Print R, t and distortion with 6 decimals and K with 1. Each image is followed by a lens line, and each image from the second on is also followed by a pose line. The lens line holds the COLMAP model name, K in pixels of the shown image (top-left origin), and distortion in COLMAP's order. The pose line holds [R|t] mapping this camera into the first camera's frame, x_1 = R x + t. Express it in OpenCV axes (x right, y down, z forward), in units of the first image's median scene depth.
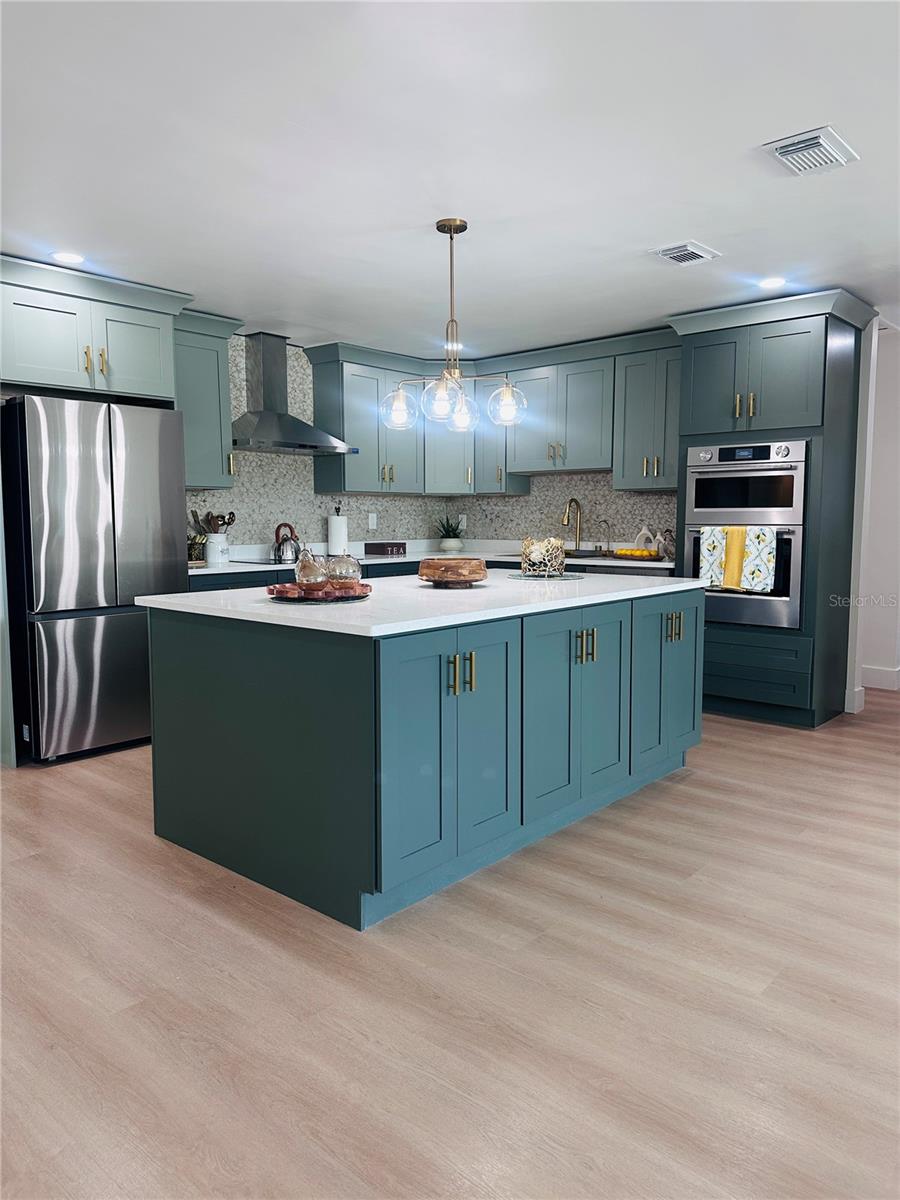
lens RADIAL K [[837.6, 0, 442.3], [0, 837.6, 602.4], [0, 0, 1]] dist [0.082586, -0.049362]
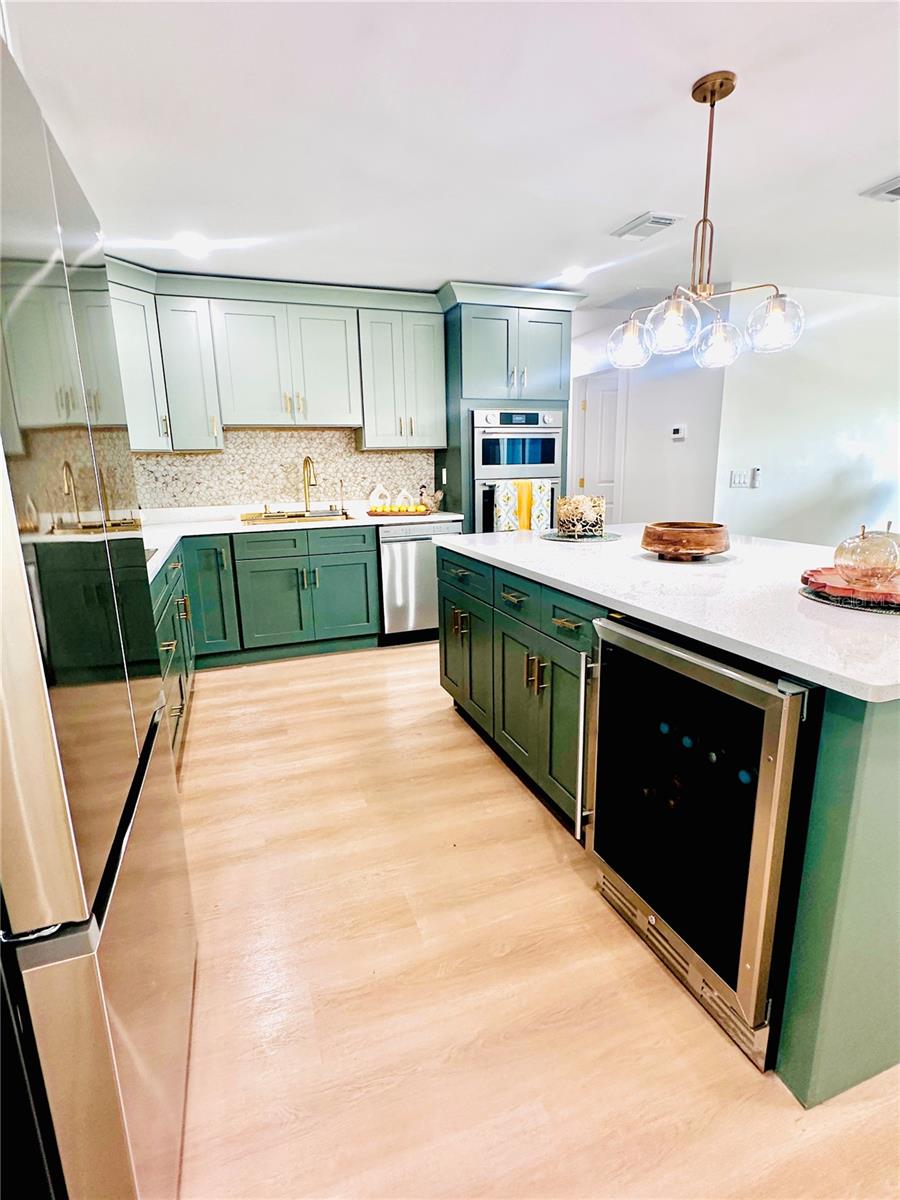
lens RADIAL K [[587.6, 0, 442.8], [0, 587.6, 594.5], [0, 0, 1]] dist [-0.000944, -0.000814]
pose [[0.478343, -0.198123, 0.855532, -0.414727], [0.111961, 0.980027, 0.164354, -0.071574], [-0.871007, 0.017168, 0.490971, 0.617135]]
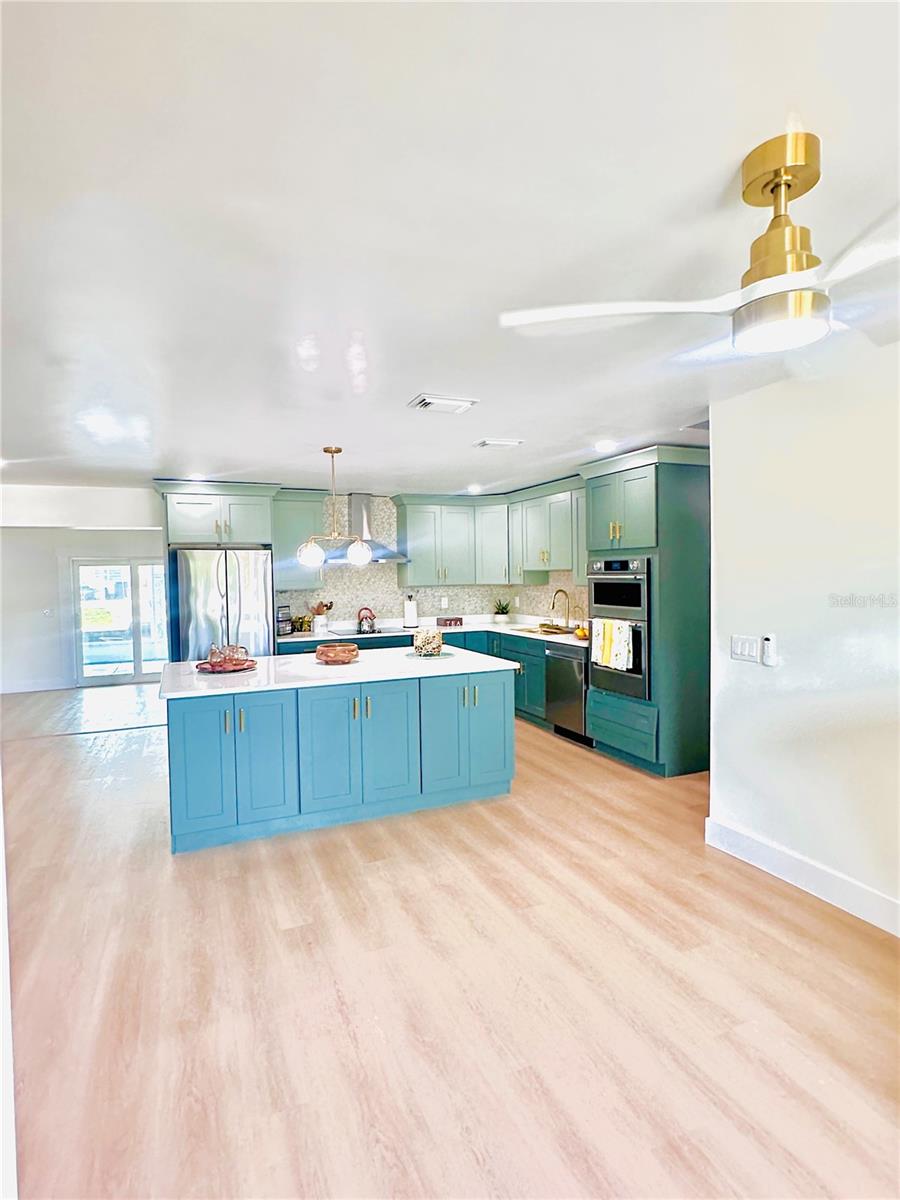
lens RADIAL K [[622.9, 0, 442.5], [0, 622.9, 606.9], [0, 0, 1]] dist [0.001682, -0.000292]
pose [[0.902432, 0.010609, -0.430702, 0.478145], [-0.029896, 0.998829, -0.038037, -0.057706], [0.429795, 0.047202, 0.901692, -0.004365]]
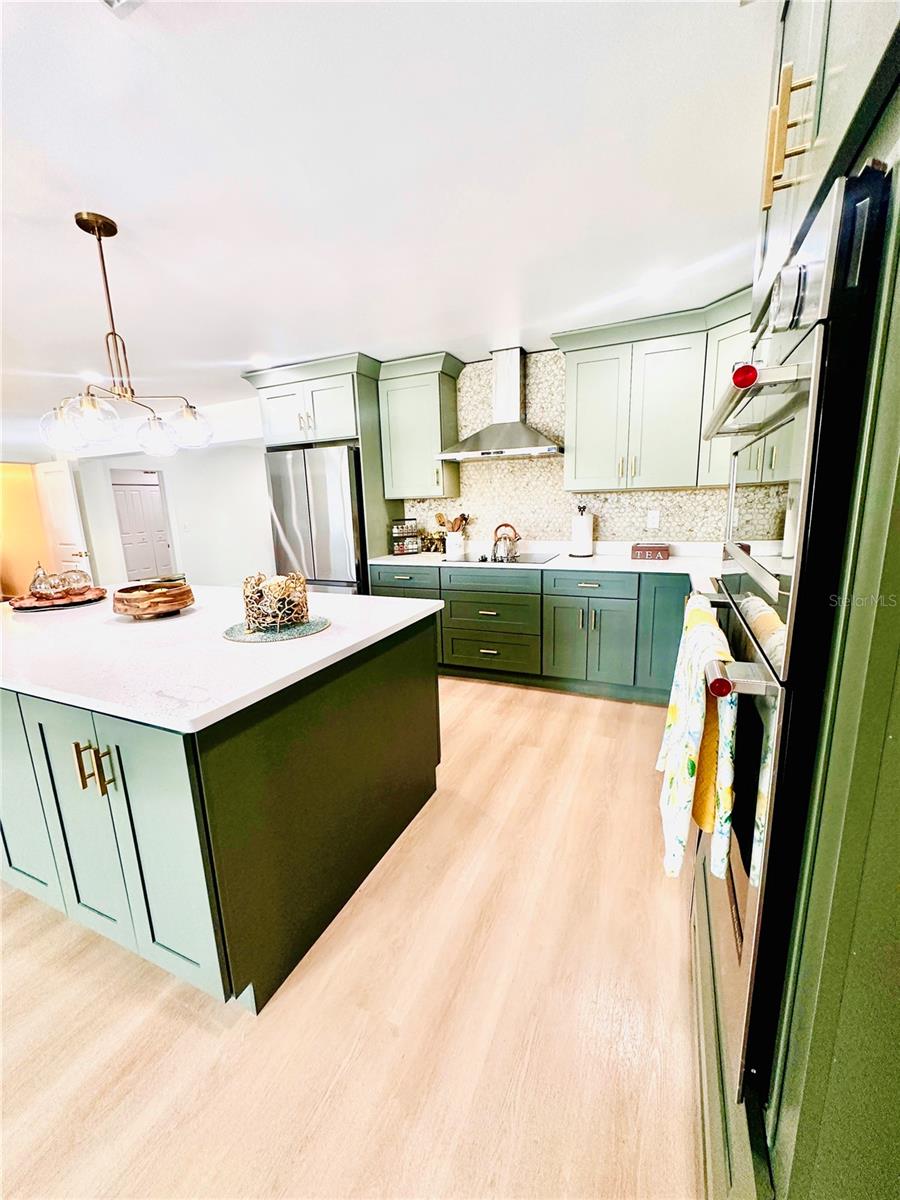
lens RADIAL K [[479.5, 0, 447.9], [0, 479.5, 601.7], [0, 0, 1]] dist [-0.004231, 0.001314]
pose [[0.298969, 0.187812, -0.935598, 0.428686], [-0.069337, 0.982125, 0.174996, -0.103543], [0.951741, 0.012553, 0.306647, 0.770320]]
